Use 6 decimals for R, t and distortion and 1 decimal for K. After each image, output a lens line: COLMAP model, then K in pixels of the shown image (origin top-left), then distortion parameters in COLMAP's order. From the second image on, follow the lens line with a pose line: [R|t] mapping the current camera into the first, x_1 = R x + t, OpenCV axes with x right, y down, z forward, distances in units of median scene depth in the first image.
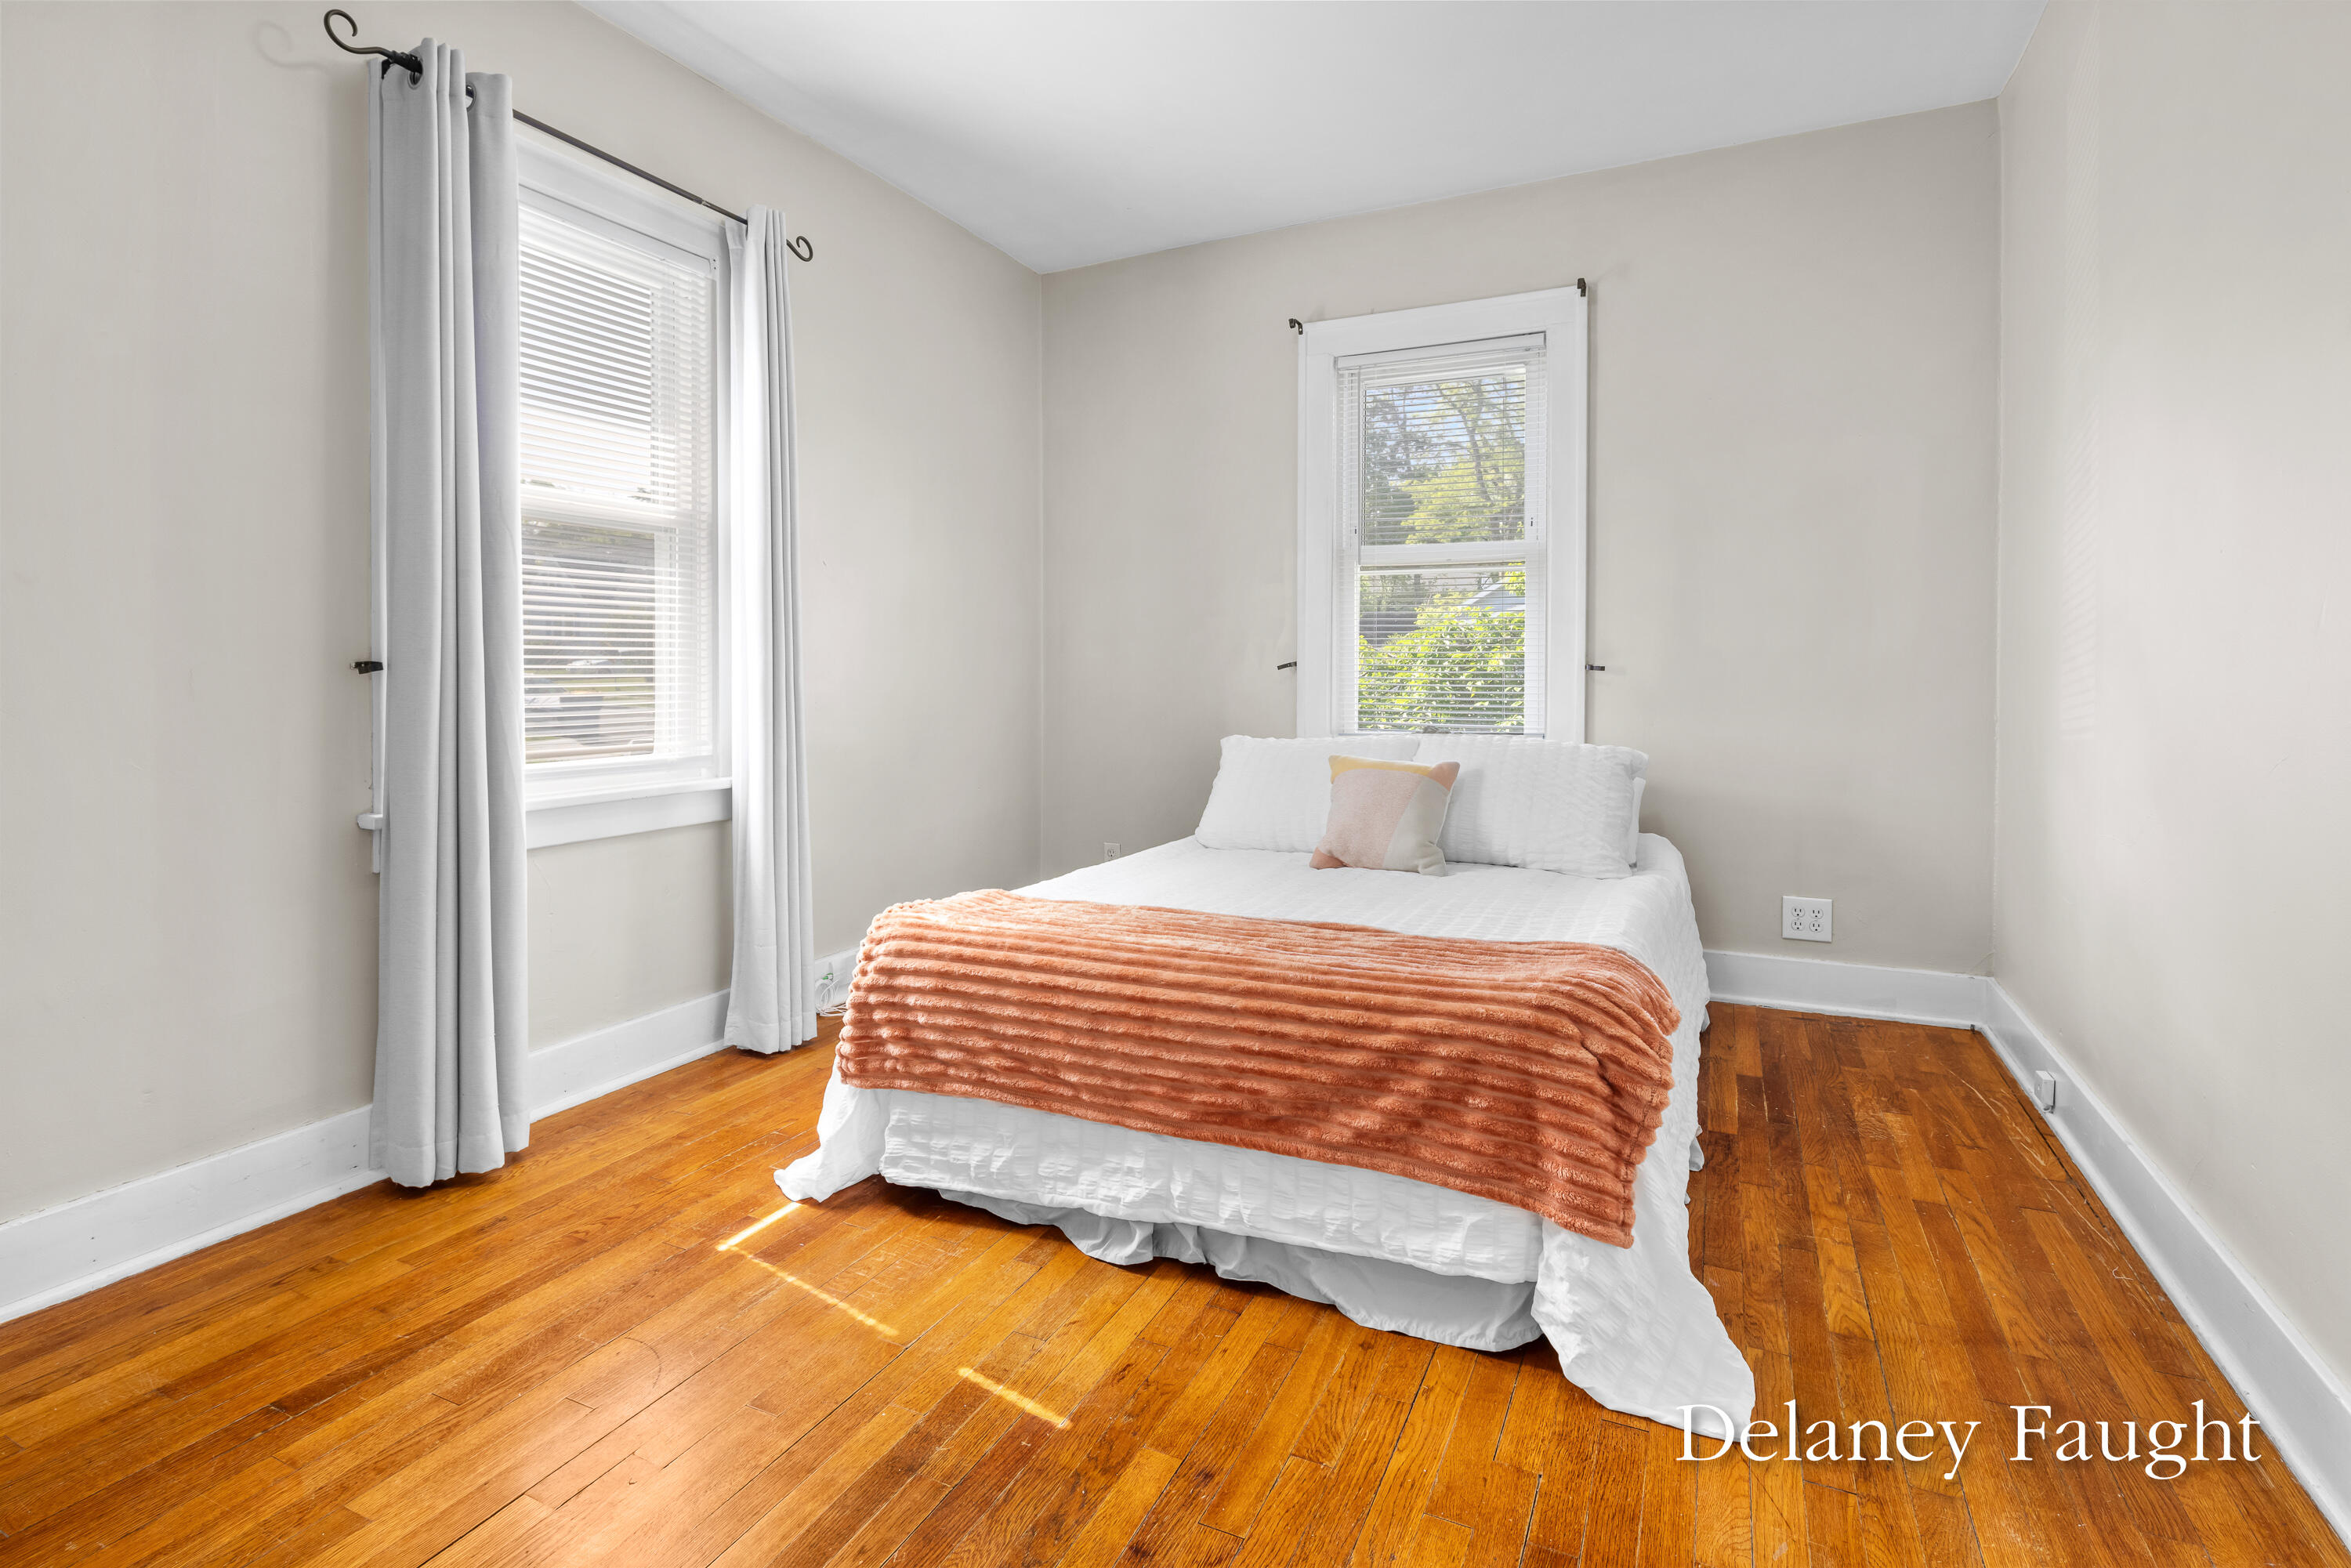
lens RADIAL K [[1152.6, 0, 1147.3], [0, 1152.6, 680.1], [0, 0, 1]] dist [0.006365, -0.005220]
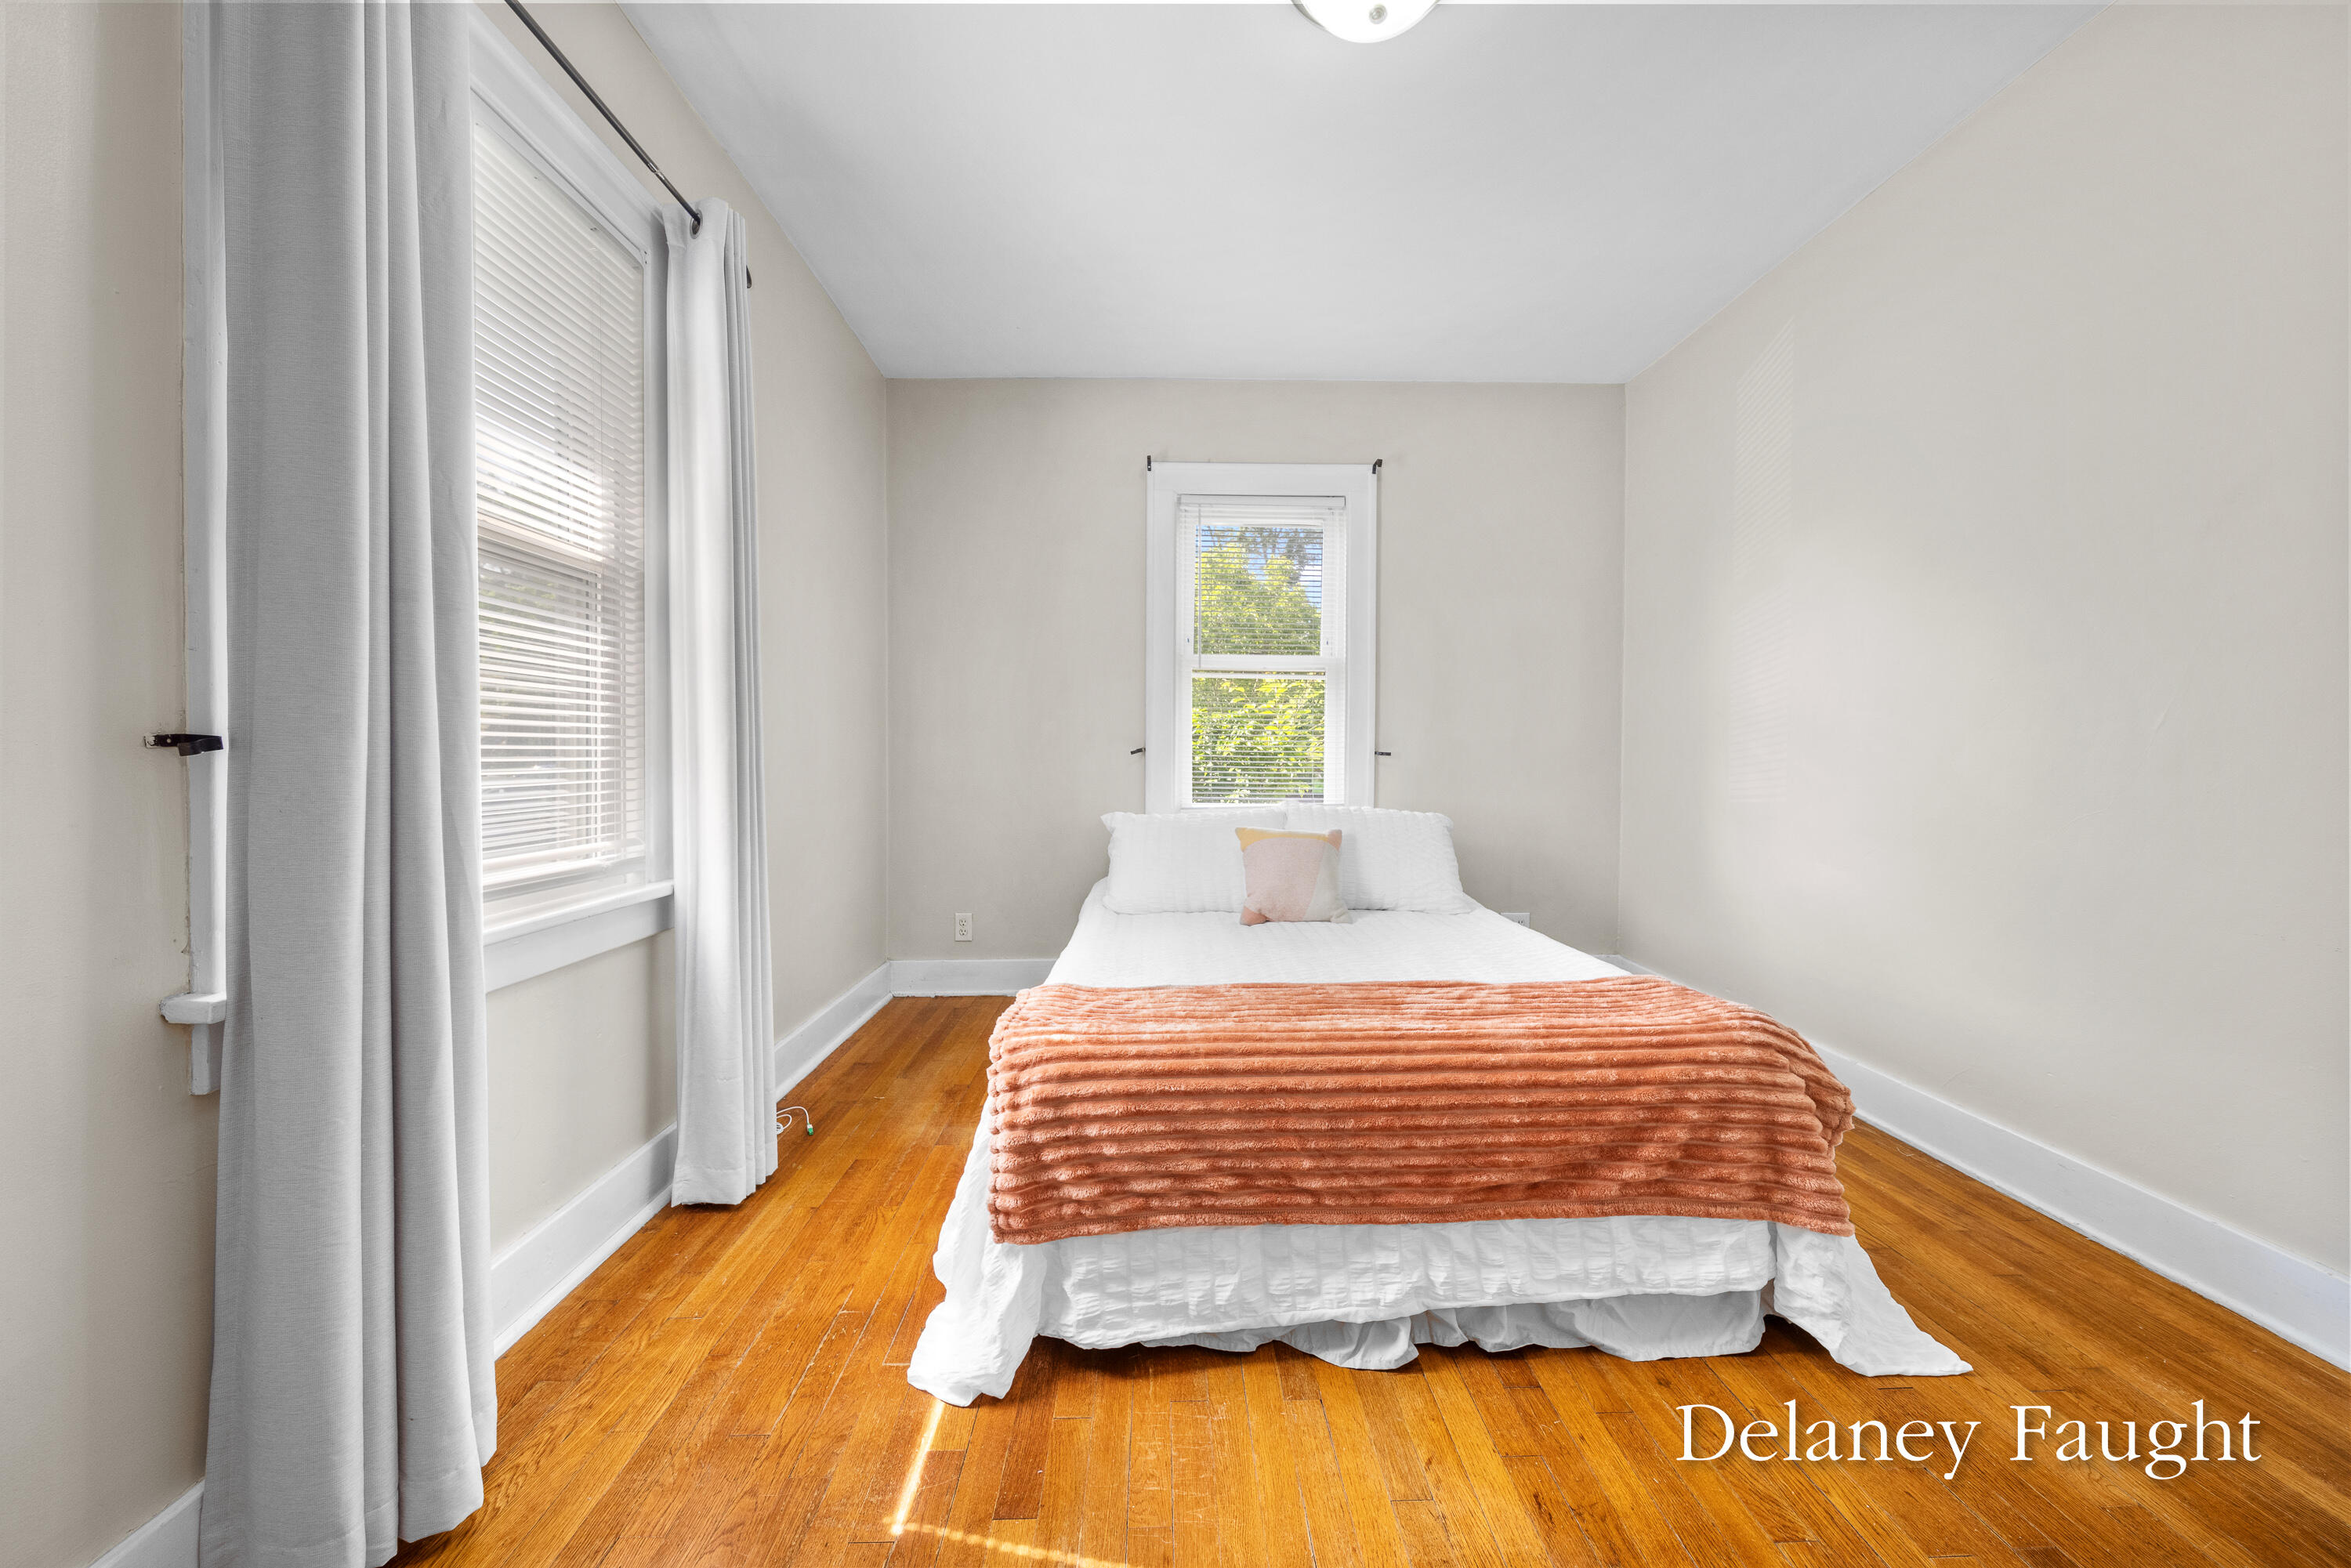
lens RADIAL K [[840.5, 0, 1187.3], [0, 840.5, 769.9], [0, 0, 1]] dist [-0.002575, -0.000943]
pose [[0.883068, -0.005377, 0.469215, -0.463286], [0.001578, 0.999963, 0.008489, -0.001139], [-0.469243, -0.006756, 0.883043, 0.428555]]
